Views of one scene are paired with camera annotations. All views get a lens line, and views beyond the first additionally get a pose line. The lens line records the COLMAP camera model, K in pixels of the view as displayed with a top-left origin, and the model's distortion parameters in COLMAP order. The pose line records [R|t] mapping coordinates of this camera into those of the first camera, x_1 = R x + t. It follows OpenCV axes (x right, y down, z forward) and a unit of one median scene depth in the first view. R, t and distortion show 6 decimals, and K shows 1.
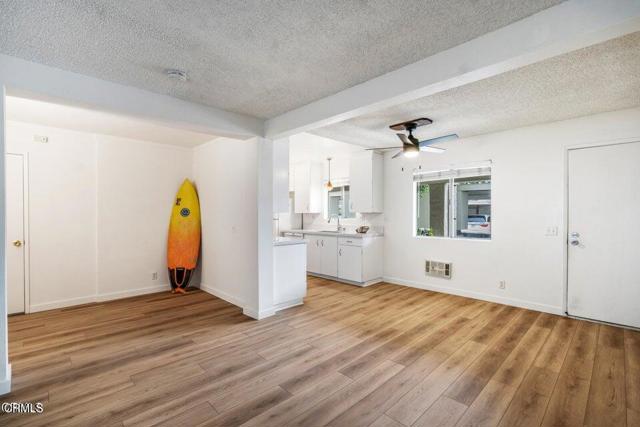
lens RADIAL K [[309.2, 0, 326.2], [0, 309.2, 213.0], [0, 0, 1]] dist [-0.008571, 0.001554]
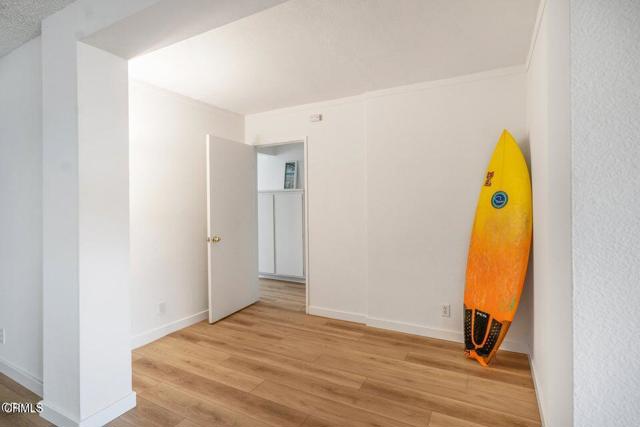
lens RADIAL K [[308.7, 0, 317.5], [0, 308.7, 209.1], [0, 0, 1]] dist [-0.003614, -0.000295]
pose [[0.275974, 0.000002, -0.961165, -0.085624], [0.003388, 0.999994, 0.000975, 0.014842], [0.961159, -0.003526, 0.275972, 0.744937]]
